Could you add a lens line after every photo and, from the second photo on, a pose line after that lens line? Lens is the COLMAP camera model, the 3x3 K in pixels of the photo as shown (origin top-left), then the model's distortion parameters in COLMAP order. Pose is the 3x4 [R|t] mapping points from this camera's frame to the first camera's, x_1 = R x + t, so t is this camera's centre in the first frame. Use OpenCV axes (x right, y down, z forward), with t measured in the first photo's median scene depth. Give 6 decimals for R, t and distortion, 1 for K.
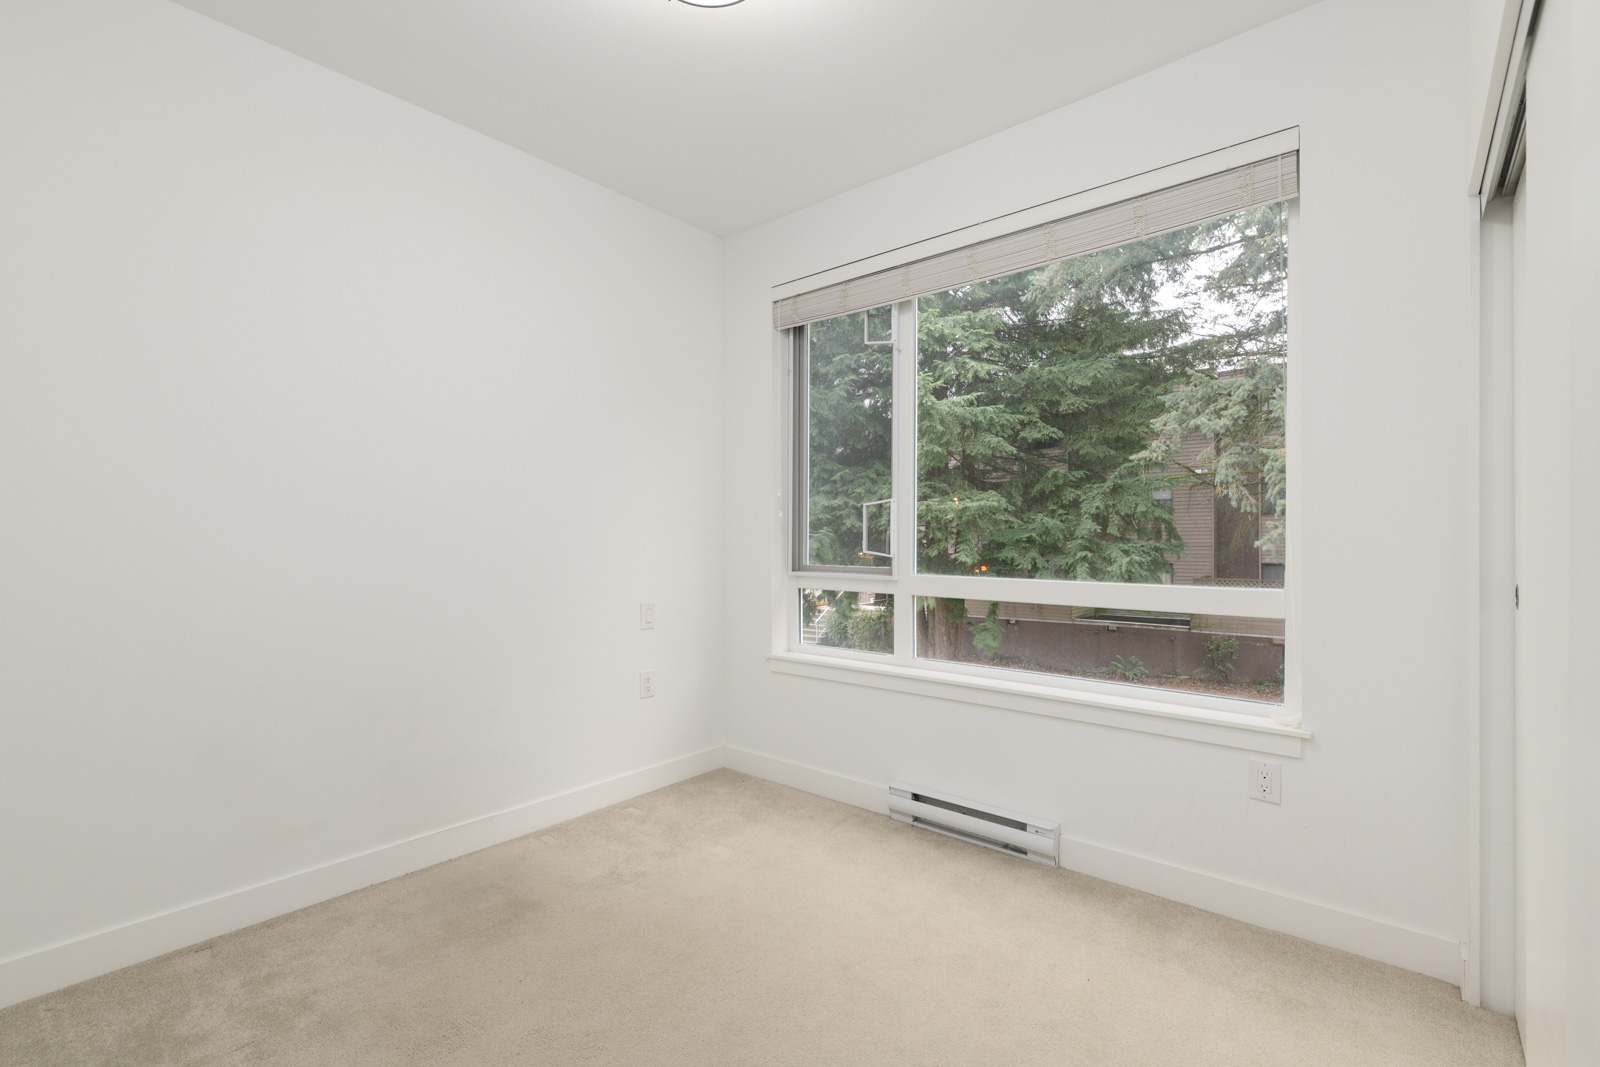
lens RADIAL K [[708.7, 0, 799.6], [0, 708.7, 543.9], [0, 0, 1]] dist [0.000974, 0.000050]
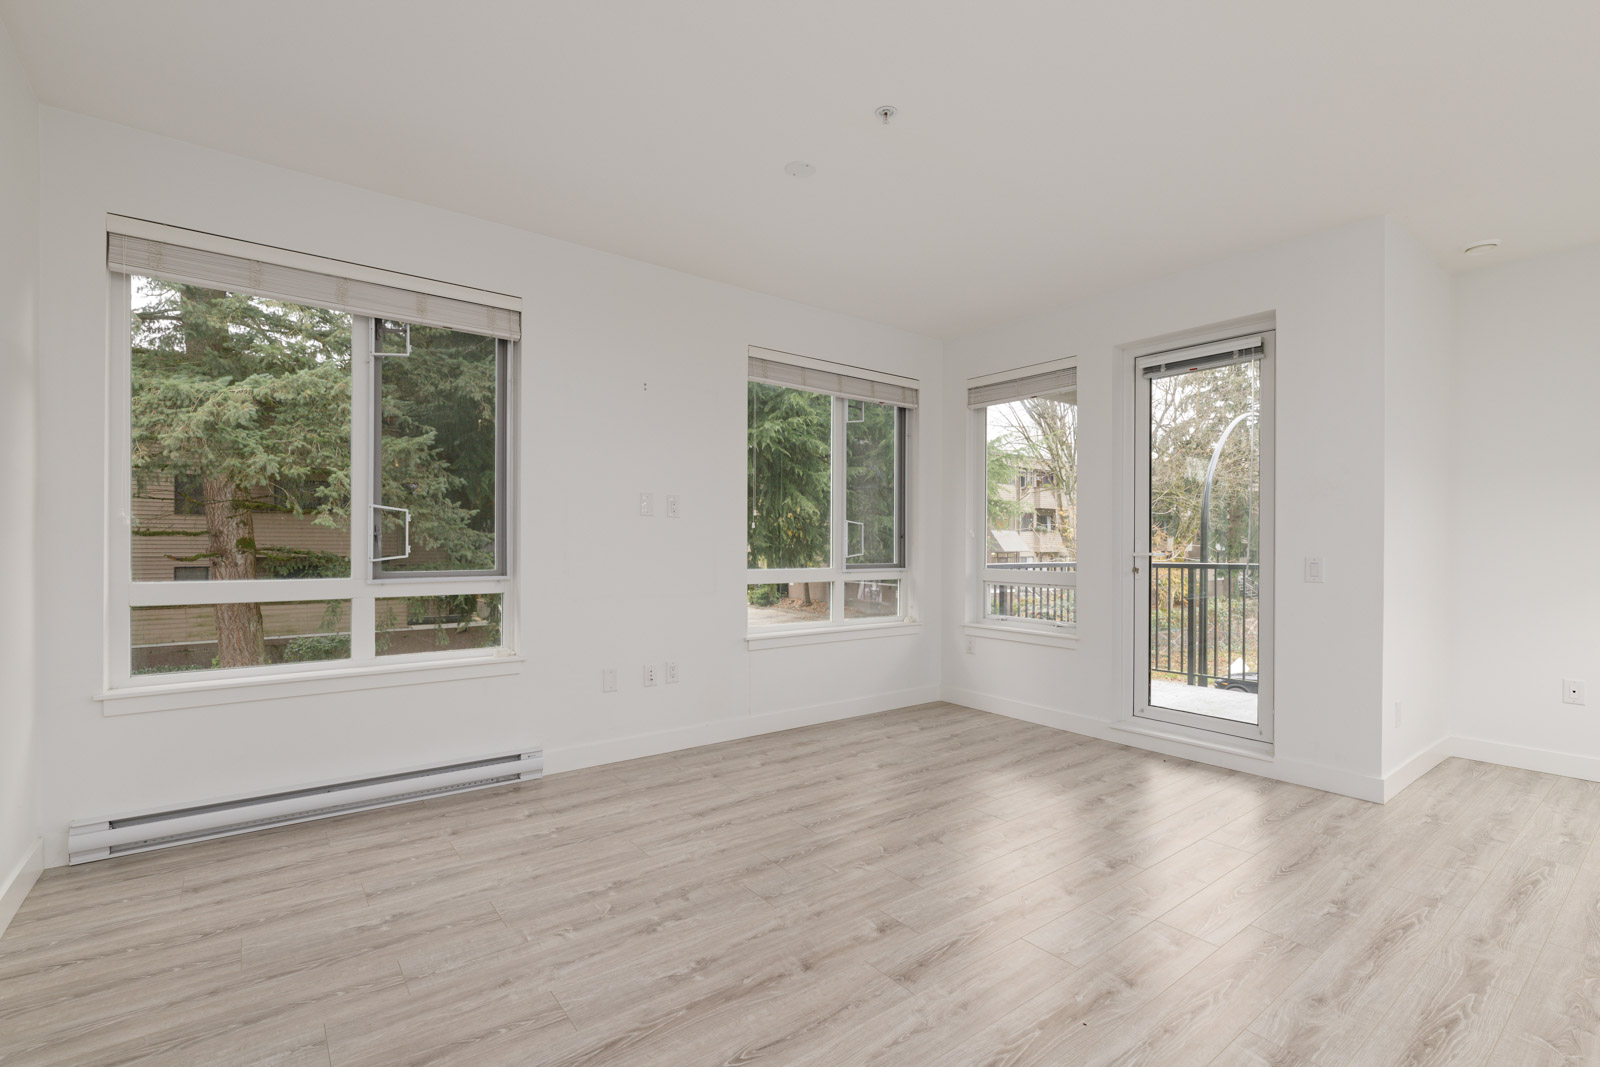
lens RADIAL K [[723.1, 0, 806.6], [0, 723.1, 543.6], [0, 0, 1]] dist [-0.000392, -0.000136]
pose [[0.214457, -0.024161, 0.976434, -0.731895], [-0.001714, 0.999683, 0.025113, -0.034713], [-0.976732, -0.007059, 0.214348, 0.142755]]
